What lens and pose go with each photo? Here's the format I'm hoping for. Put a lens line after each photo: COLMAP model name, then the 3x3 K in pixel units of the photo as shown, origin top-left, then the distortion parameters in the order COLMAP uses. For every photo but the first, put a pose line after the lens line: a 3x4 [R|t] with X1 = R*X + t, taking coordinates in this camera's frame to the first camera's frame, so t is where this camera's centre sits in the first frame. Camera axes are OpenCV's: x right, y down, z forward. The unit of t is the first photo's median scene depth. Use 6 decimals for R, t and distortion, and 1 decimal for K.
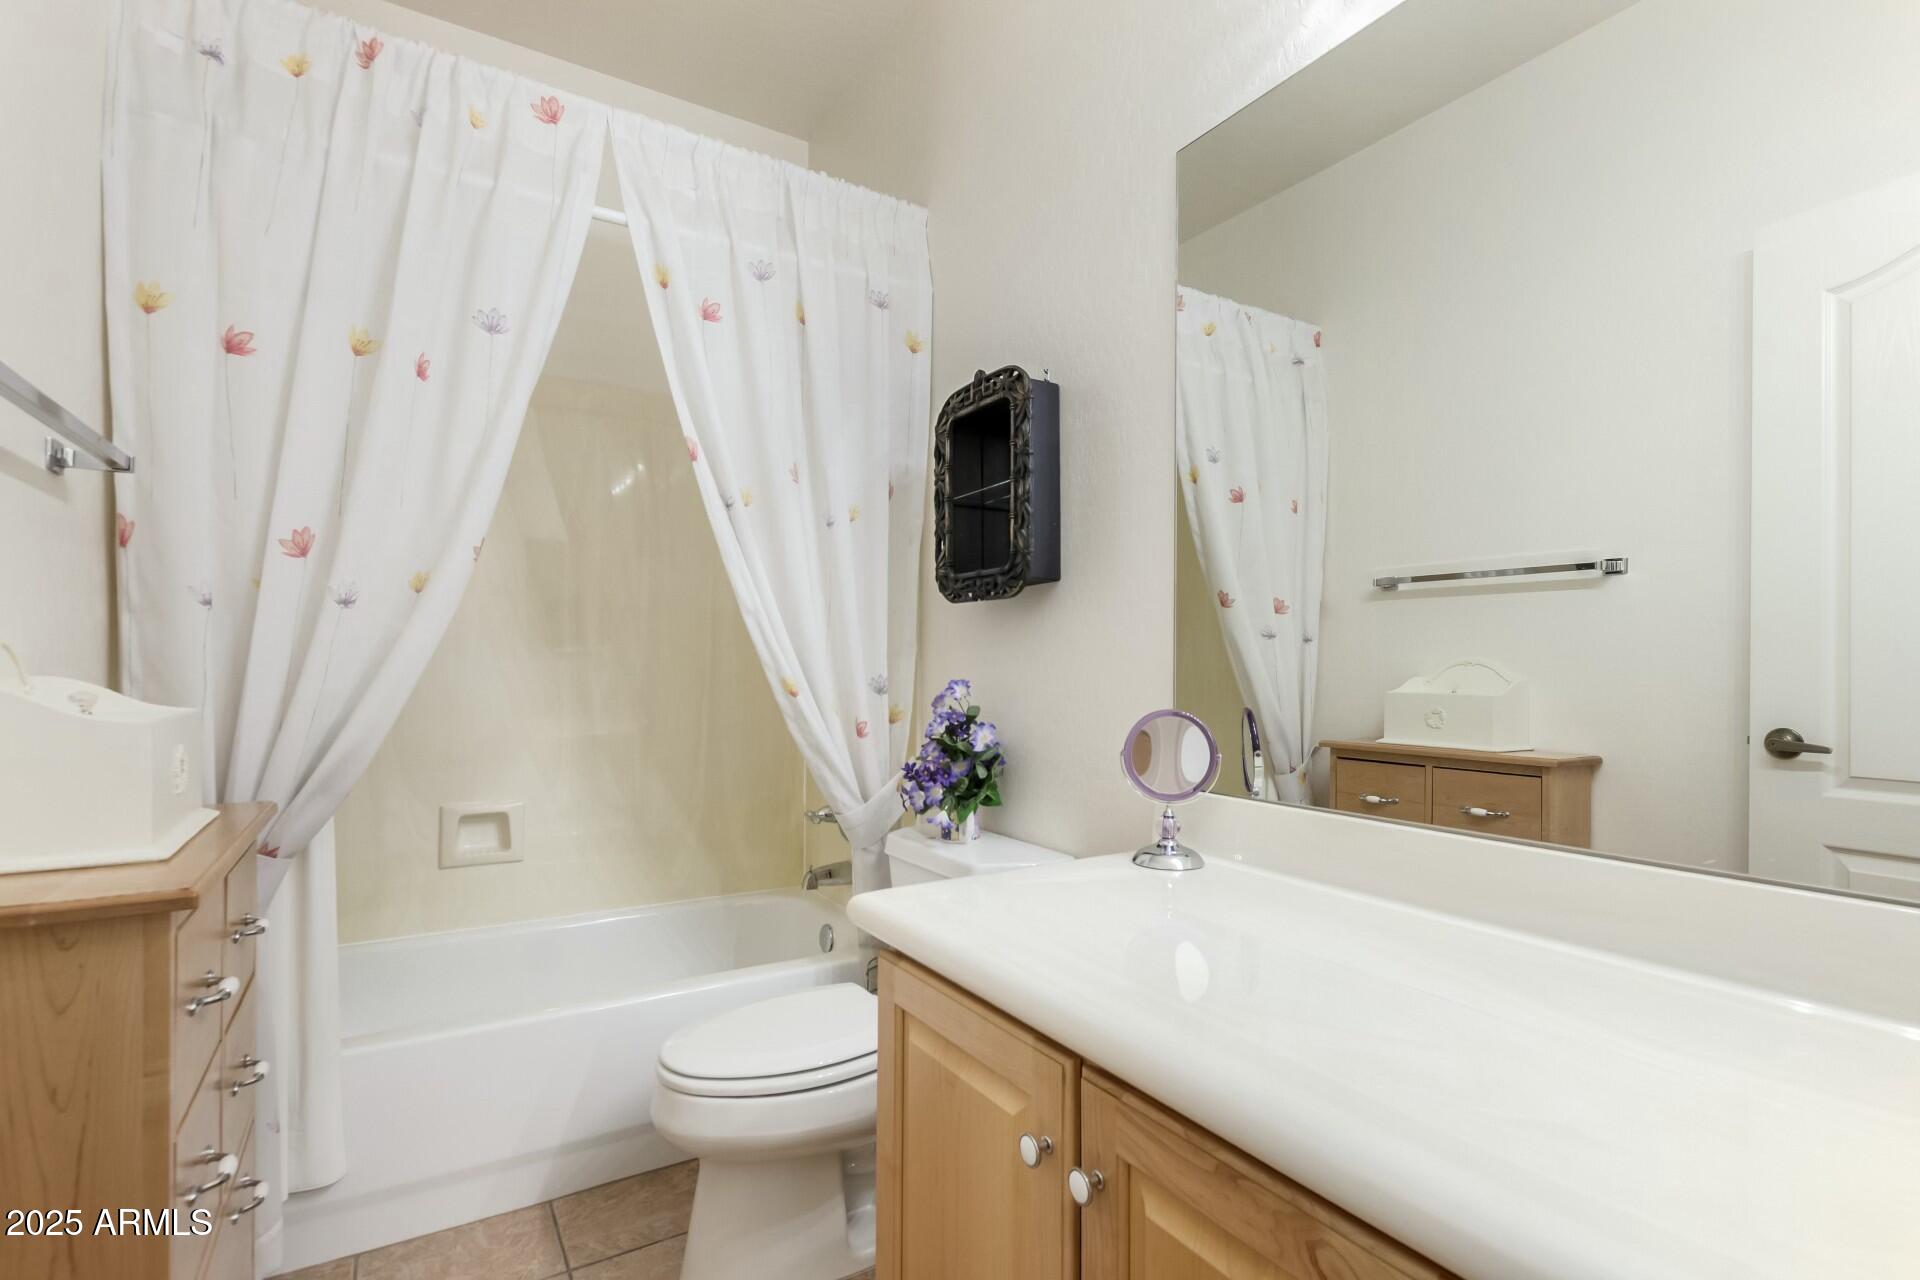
lens RADIAL K [[885.6, 0, 958.3], [0, 885.6, 659.0], [0, 0, 1]] dist [0.003509, -0.002864]
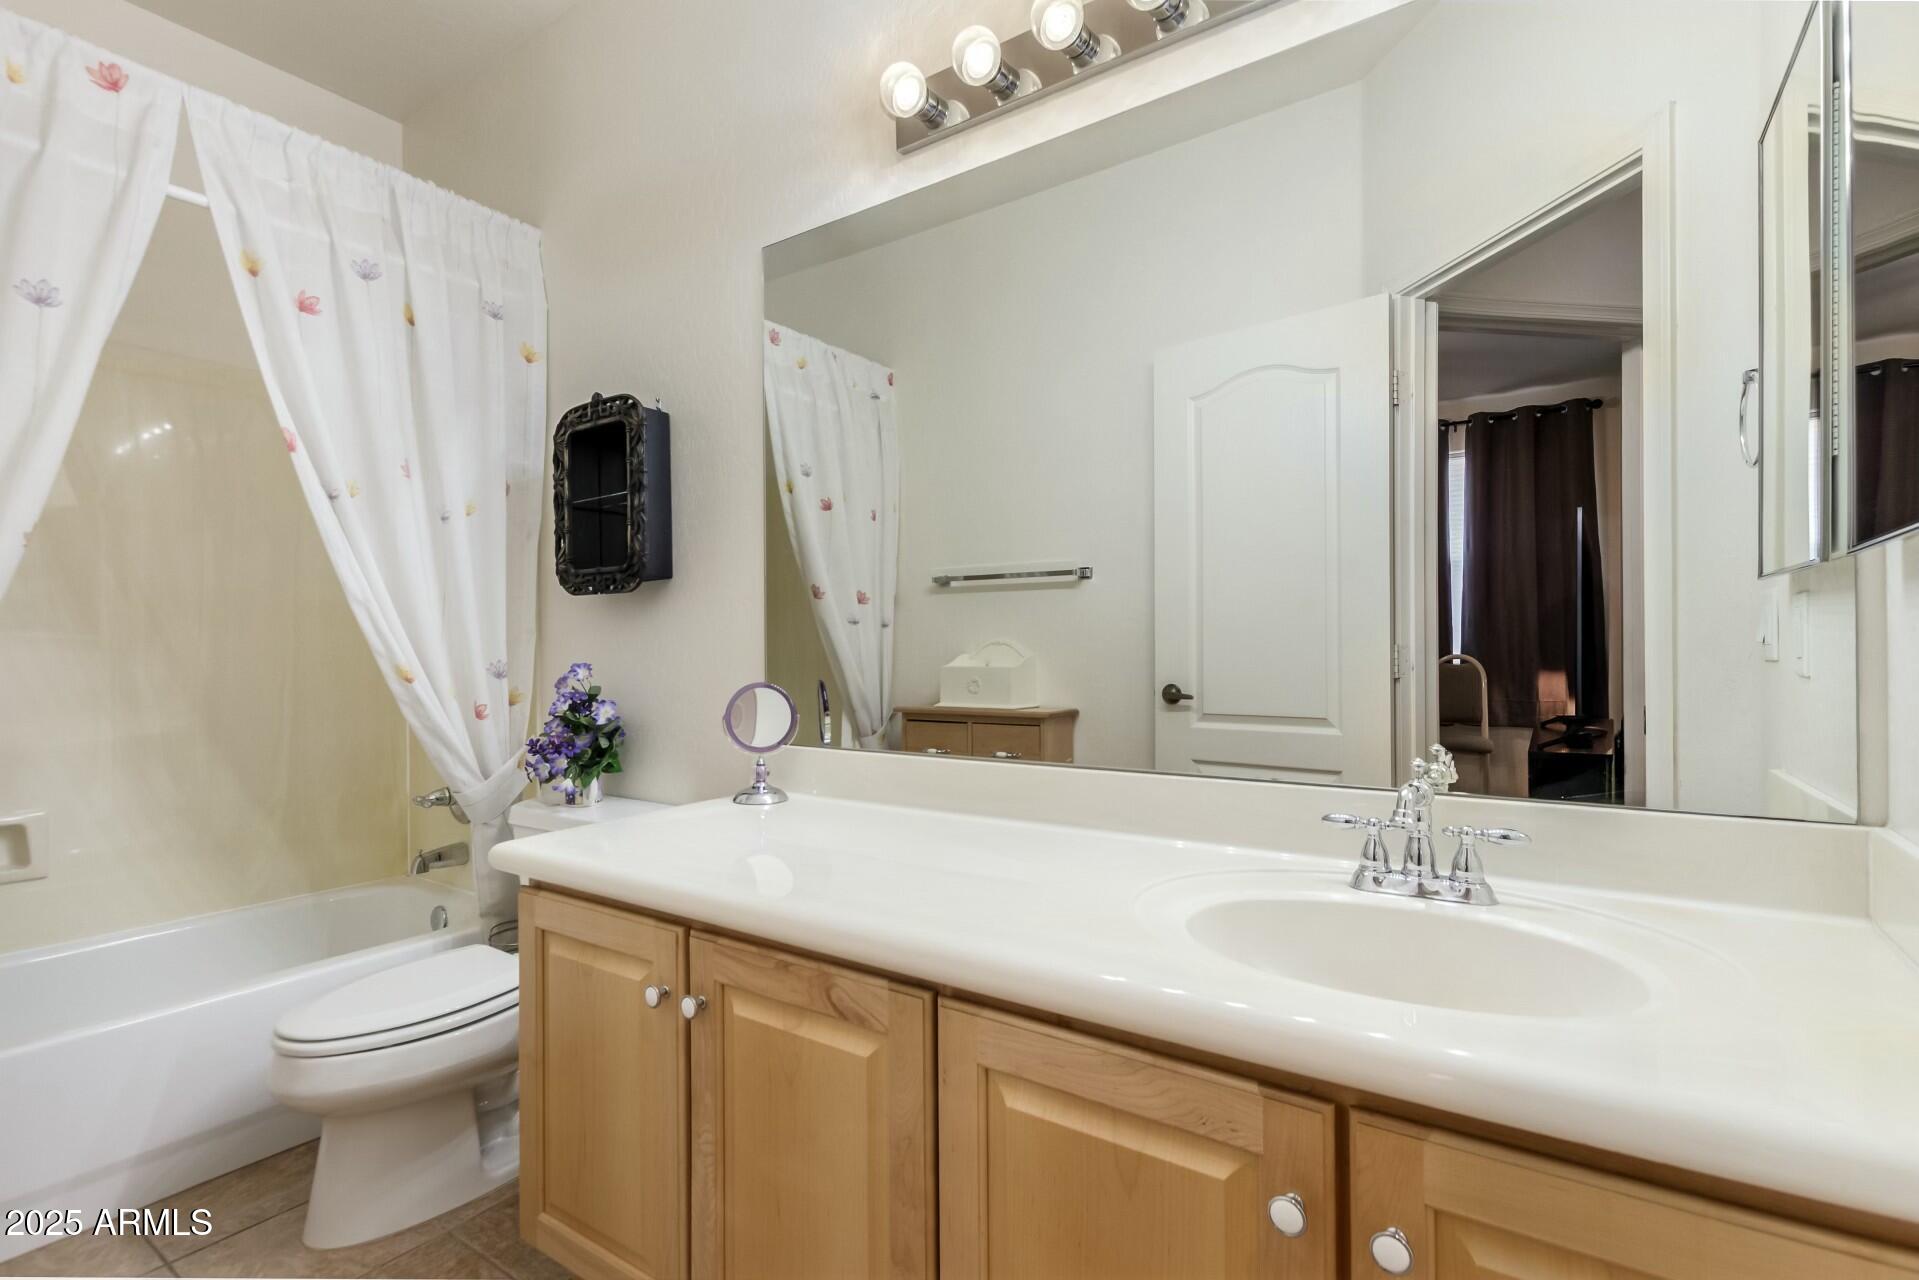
lens RADIAL K [[885.1, 0, 952.6], [0, 885.1, 648.4], [0, 0, 1]] dist [0.003509, -0.002864]
pose [[0.914680, -0.013499, 0.403954, -0.021505], [0.009929, 0.999891, 0.010931, -0.003190], [-0.404057, -0.005987, 0.914714, -0.230617]]
